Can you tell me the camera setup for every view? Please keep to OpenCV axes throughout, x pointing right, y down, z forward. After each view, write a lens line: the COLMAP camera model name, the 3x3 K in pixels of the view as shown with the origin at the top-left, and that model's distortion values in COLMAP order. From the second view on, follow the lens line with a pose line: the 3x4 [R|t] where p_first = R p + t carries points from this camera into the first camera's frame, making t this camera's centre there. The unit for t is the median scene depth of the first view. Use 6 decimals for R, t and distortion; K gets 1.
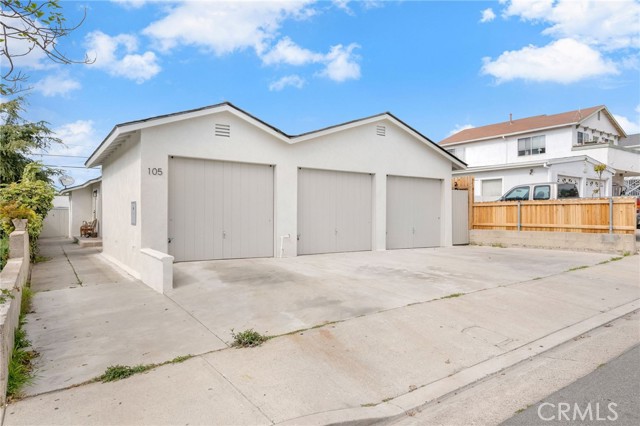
lens RADIAL K [[393.6, 0, 320.0], [0, 393.6, 213.0], [0, 0, 1]] dist [-0.003252, -0.000104]
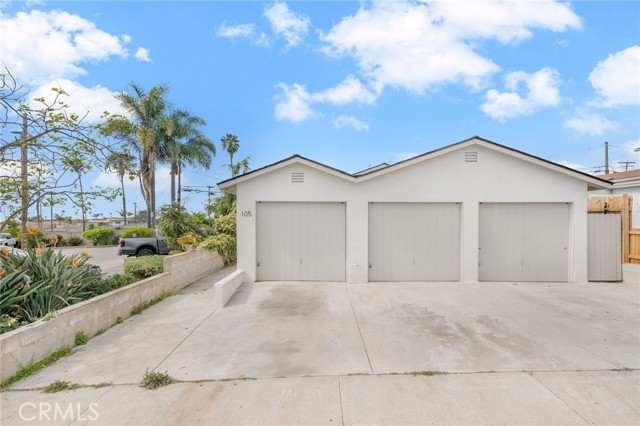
lens RADIAL K [[308.4, 0, 321.7], [0, 308.4, 223.1], [0, 0, 1]] dist [0.000937, -0.000768]
pose [[0.827376, 0.008237, -0.561589, 0.334707], [0.003500, 0.999797, 0.019820, -0.078792], [0.561638, -0.018364, 0.827179, 0.217673]]
